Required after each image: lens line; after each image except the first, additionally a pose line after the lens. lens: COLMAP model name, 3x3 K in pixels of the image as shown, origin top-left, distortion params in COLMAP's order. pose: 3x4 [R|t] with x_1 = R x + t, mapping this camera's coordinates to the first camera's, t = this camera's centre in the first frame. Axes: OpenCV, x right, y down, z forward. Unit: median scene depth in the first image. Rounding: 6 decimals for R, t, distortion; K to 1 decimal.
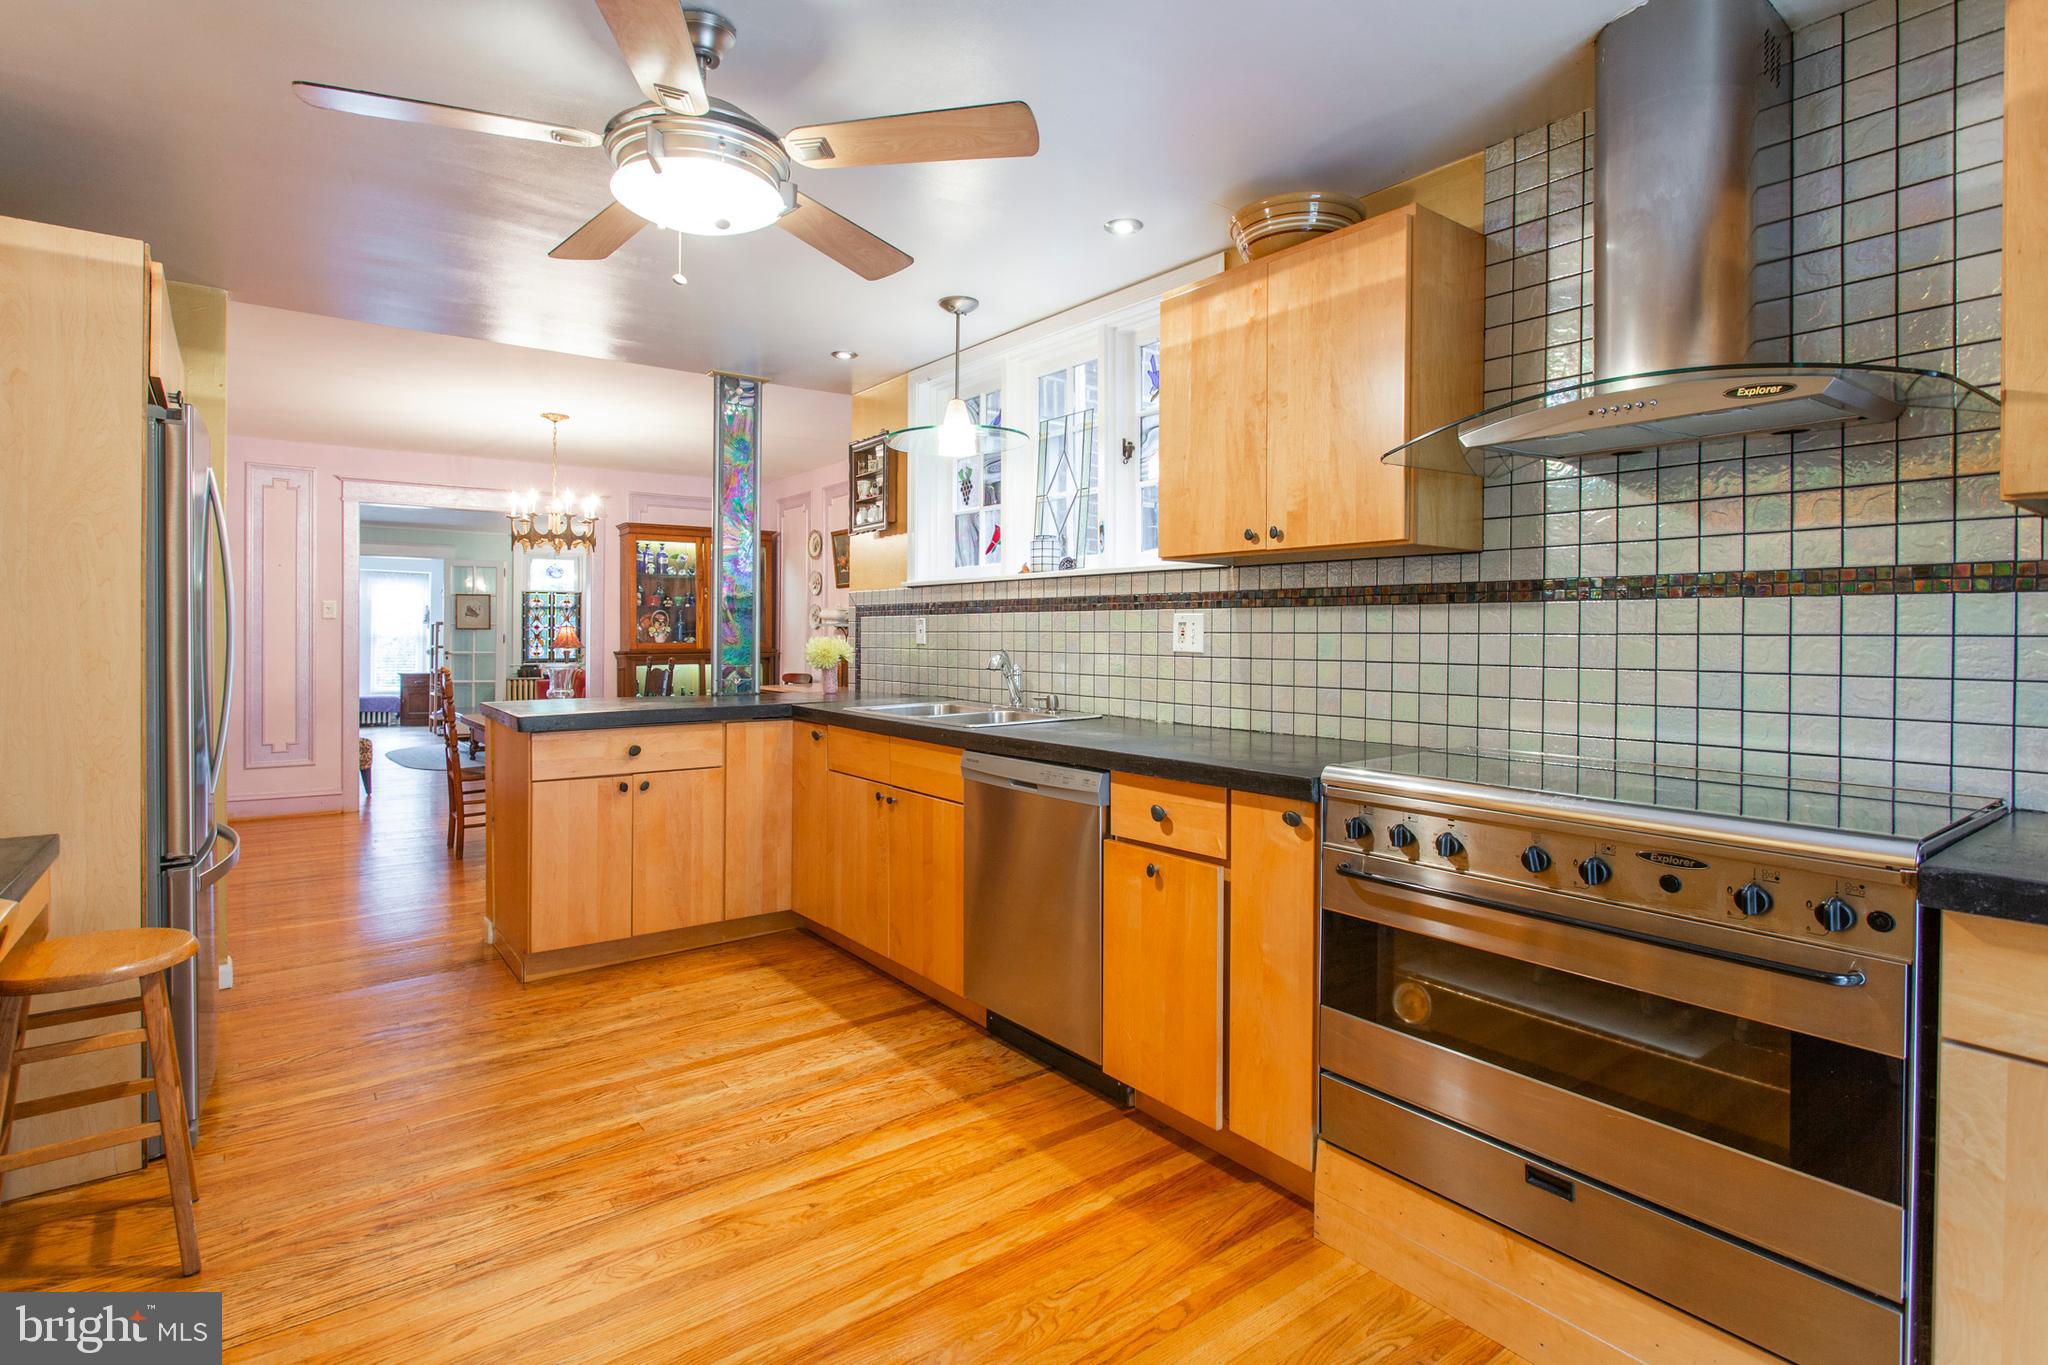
lens RADIAL K [[998.2, 0, 1027.2], [0, 998.2, 642.3], [0, 0, 1]] dist [-0.022939, 0.009109]
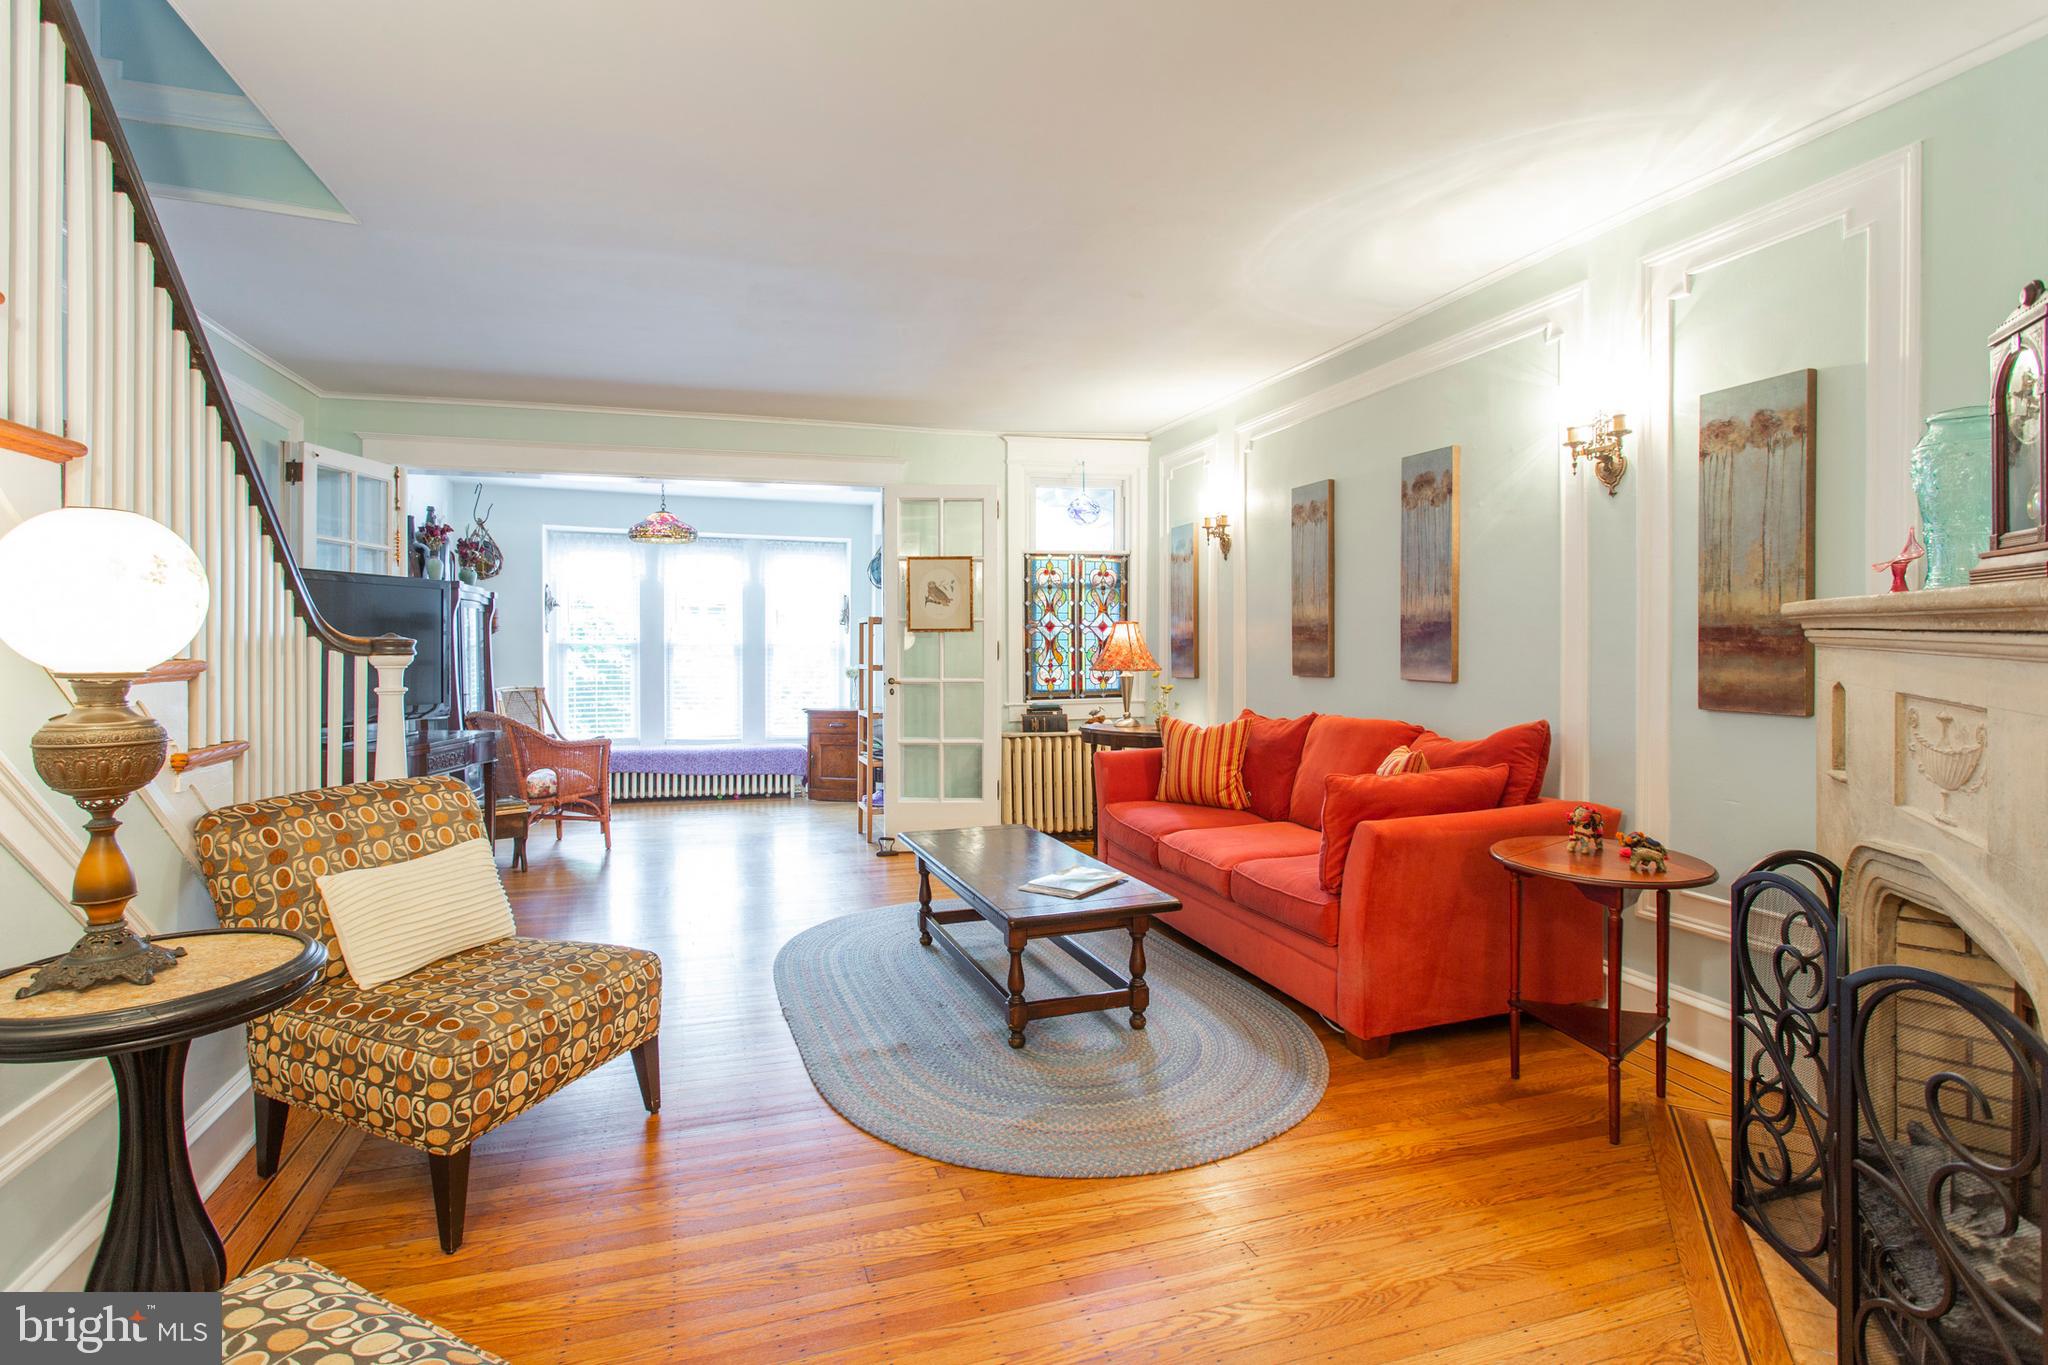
lens RADIAL K [[1011.4, 0, 1020.0], [0, 1011.4, 661.8], [0, 0, 1]] dist [-0.016914, 0.010260]
pose [[0.935601, -0.001132, -0.353057, -1.596683], [0.005916, 0.999905, 0.012473, -0.019657], [0.353009, -0.013758, 0.935519, 2.548457]]
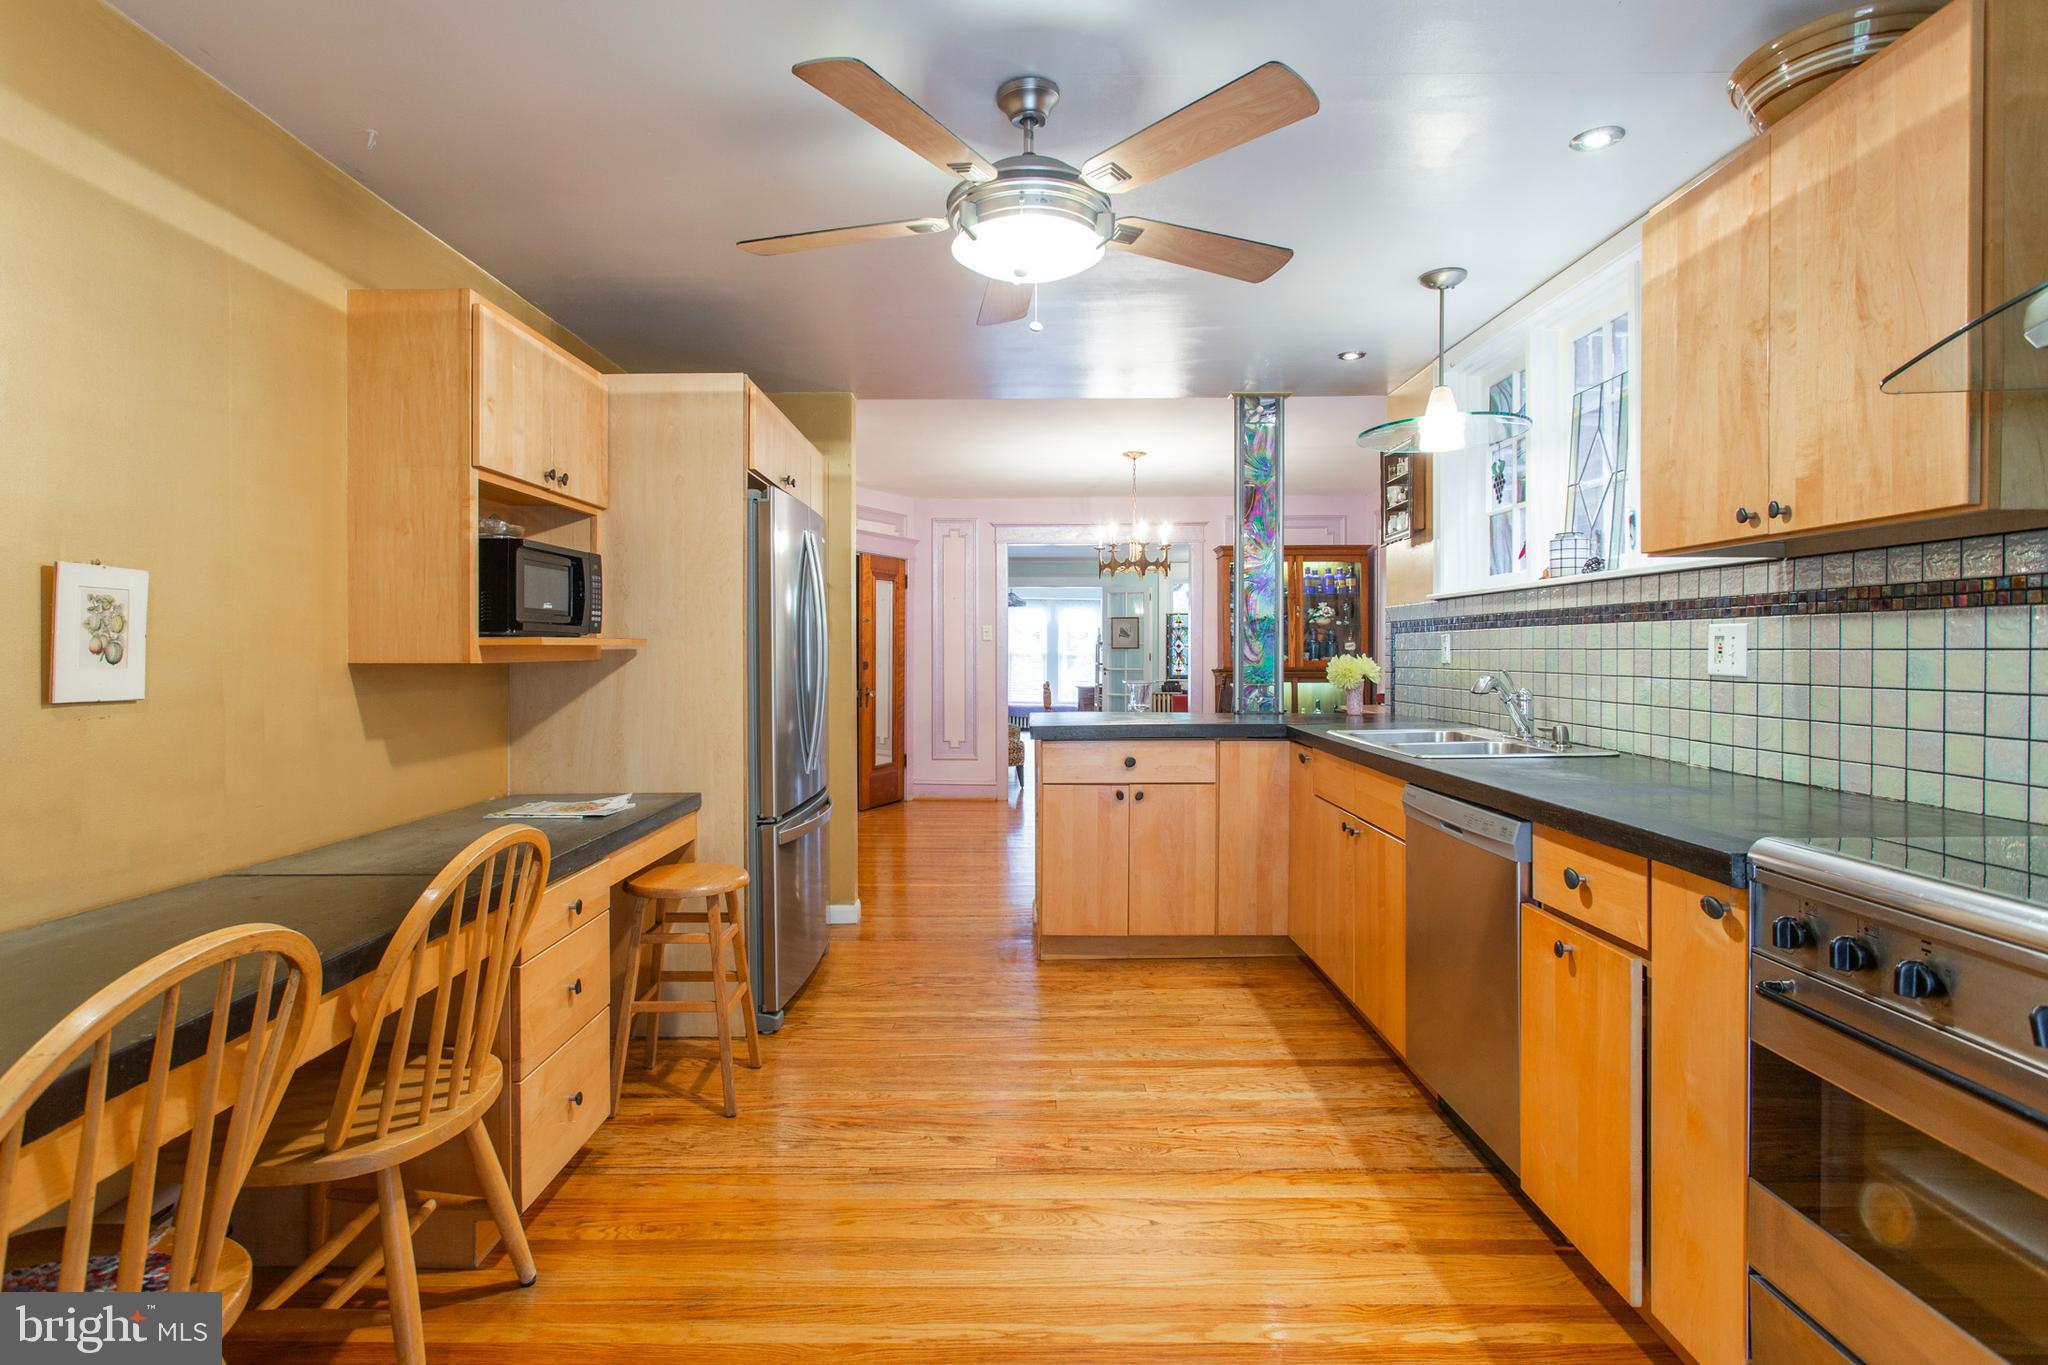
lens RADIAL K [[1011.4, 0, 1020.0], [0, 1011.4, 661.8], [0, 0, 1]] dist [-0.016914, 0.010260]
pose [[0.792718, 0.002312, -0.609585, 0.208947], [-0.001367, 0.999997, 0.002015, -0.001219], [0.609588, -0.000764, 0.792718, 0.077270]]
